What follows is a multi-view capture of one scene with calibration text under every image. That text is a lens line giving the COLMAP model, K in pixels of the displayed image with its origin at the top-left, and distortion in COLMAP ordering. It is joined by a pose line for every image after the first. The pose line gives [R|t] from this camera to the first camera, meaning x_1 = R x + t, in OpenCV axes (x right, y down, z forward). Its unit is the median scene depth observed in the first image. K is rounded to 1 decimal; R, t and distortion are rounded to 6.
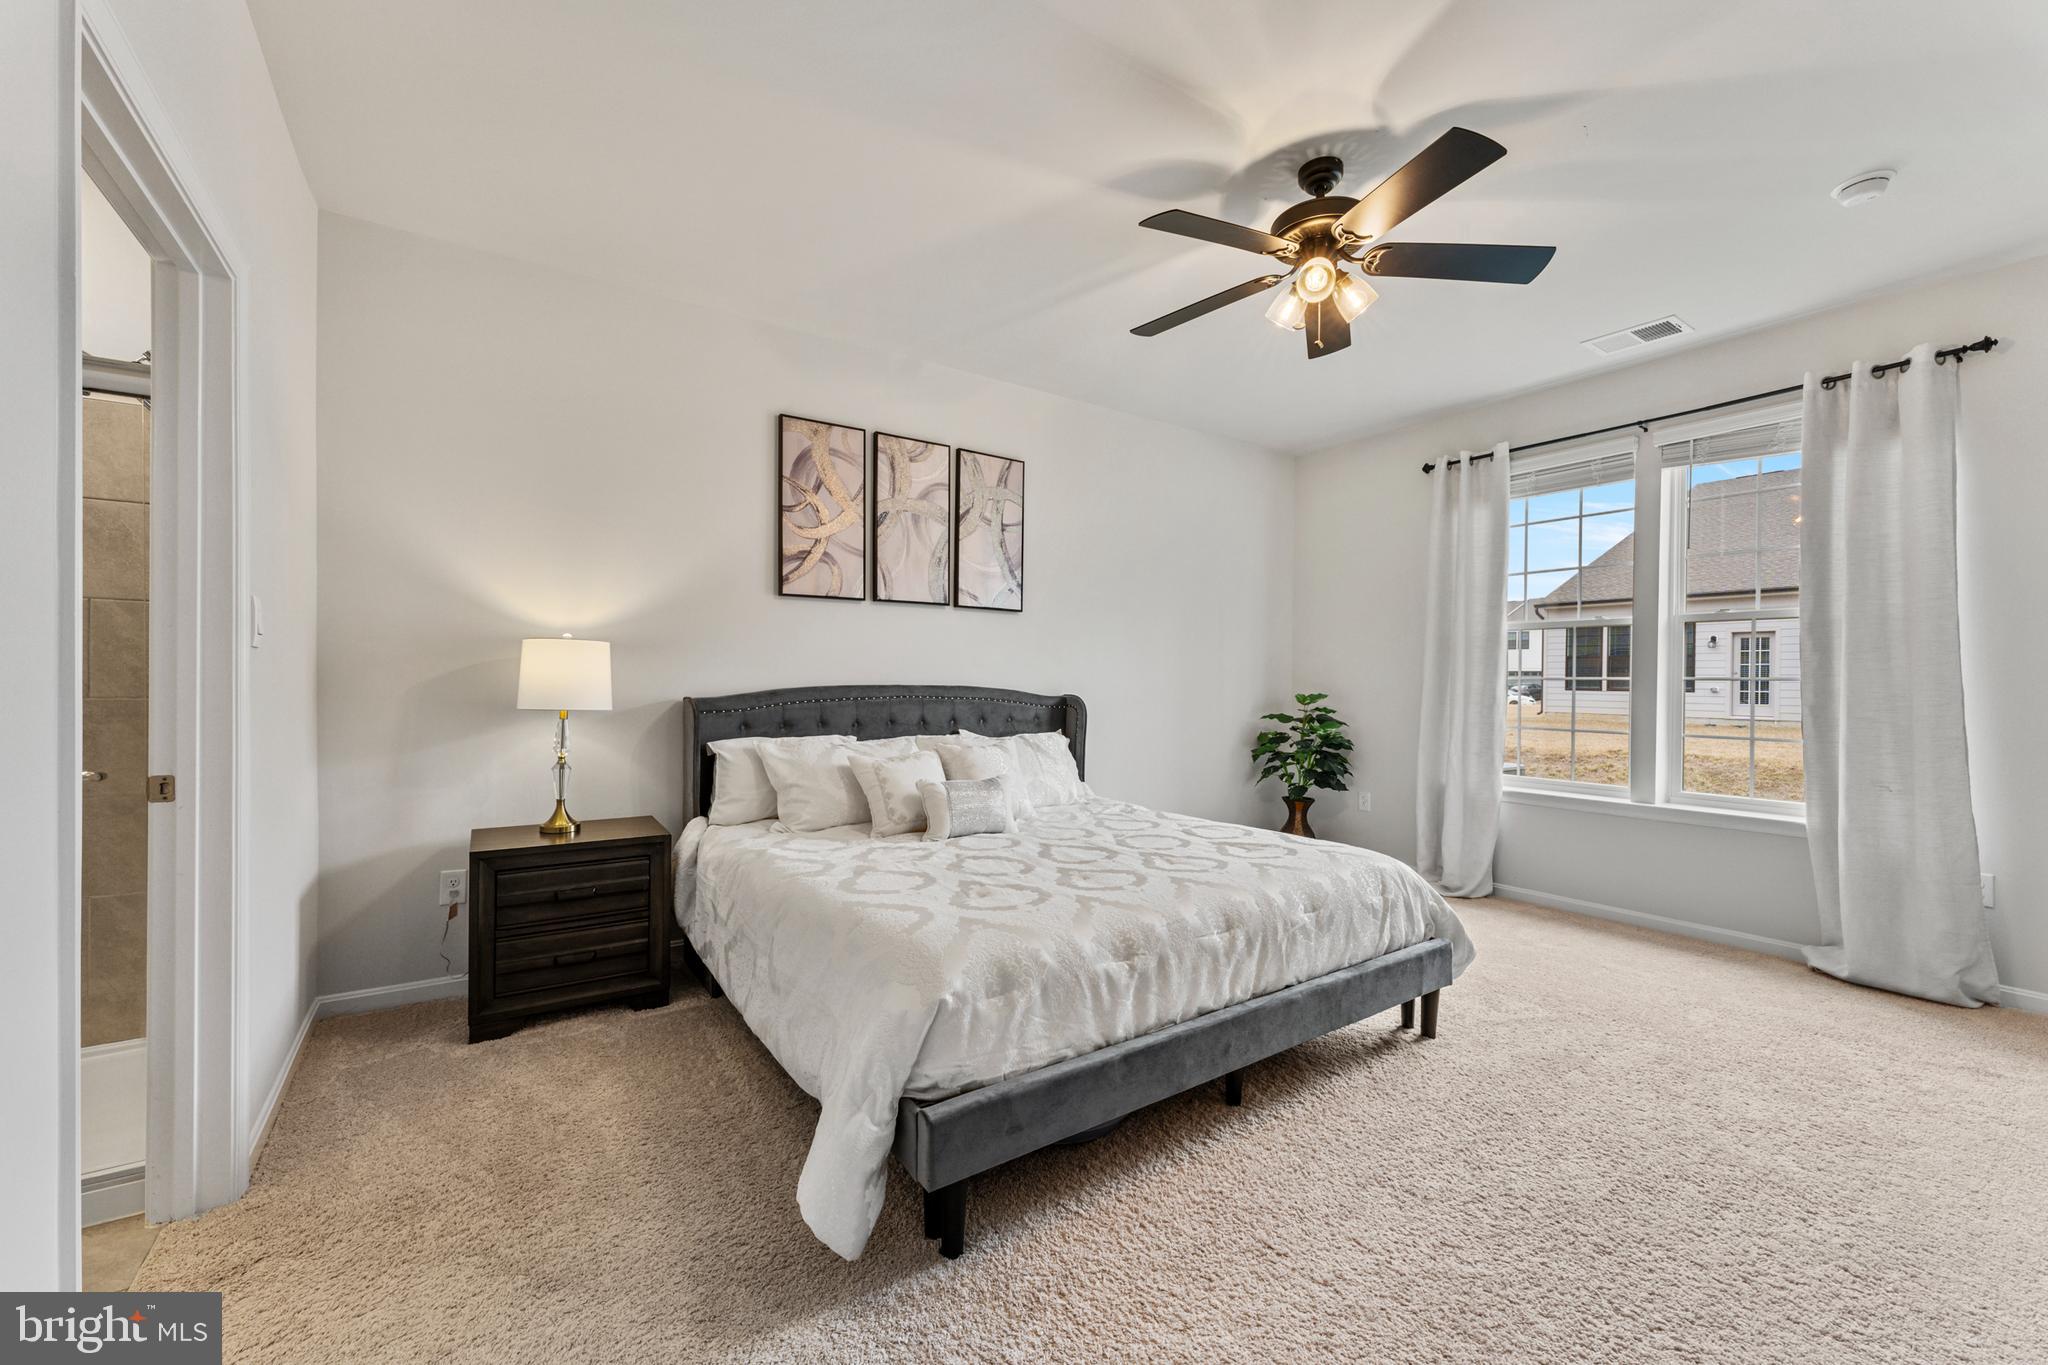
lens RADIAL K [[818.2, 0, 1017.3], [0, 818.2, 684.5], [0, 0, 1]] dist [-0.000651, 0.001260]
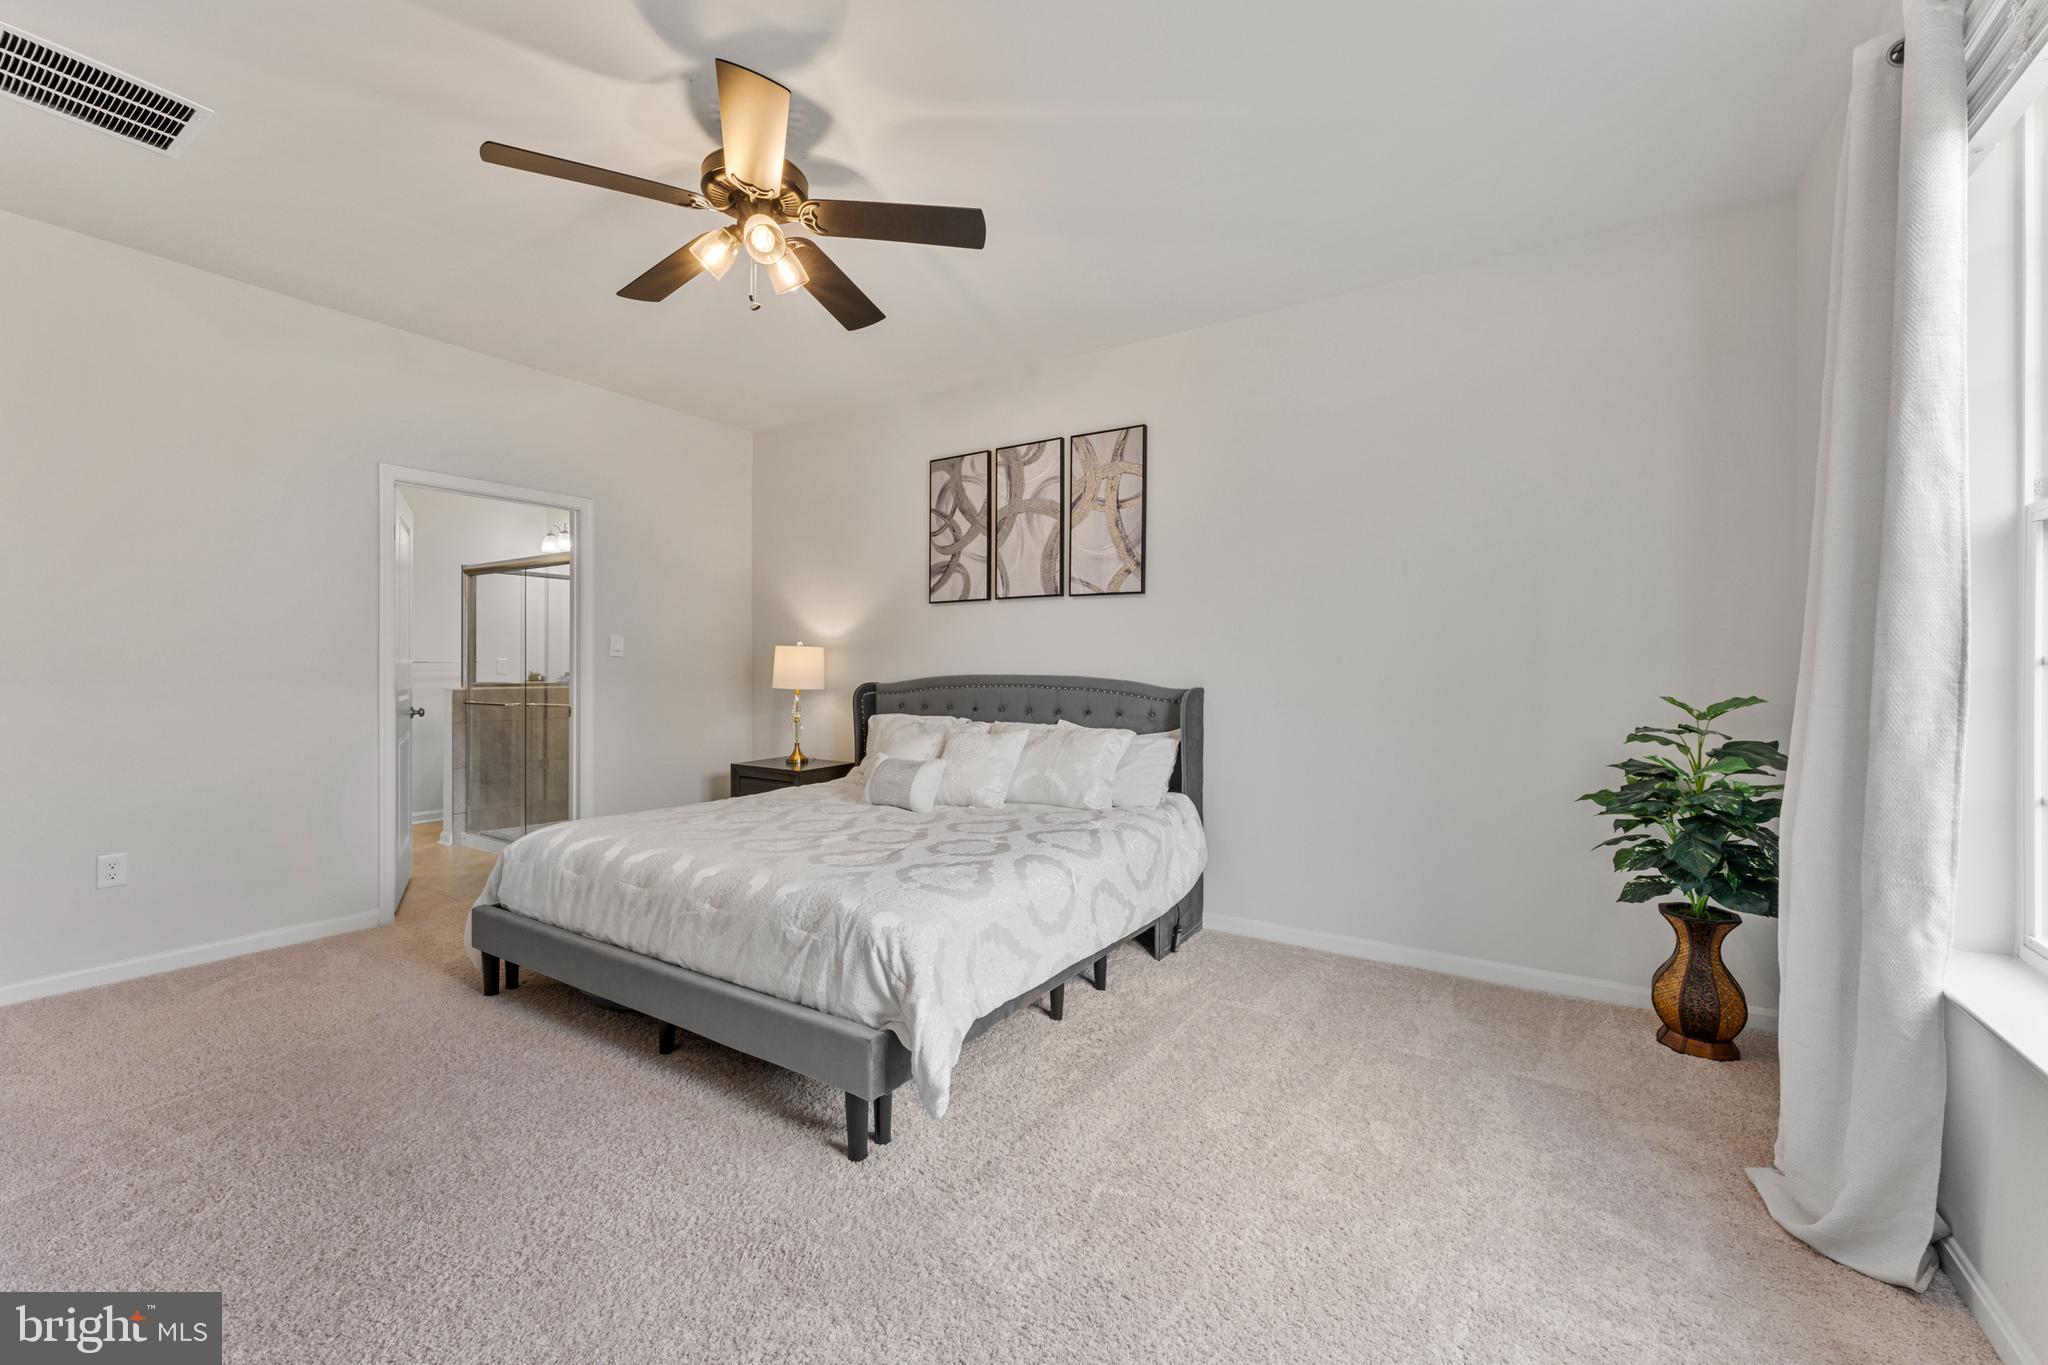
lens RADIAL K [[818.2, 0, 1026.2], [0, 818.2, 672.5], [0, 0, 1]] dist [-0.000651, 0.001260]
pose [[0.388543, -0.001549, -0.921429, 0.833576], [-0.007598, 0.999959, -0.004884, 0.002579], [0.921399, 0.008899, 0.388515, 0.578221]]
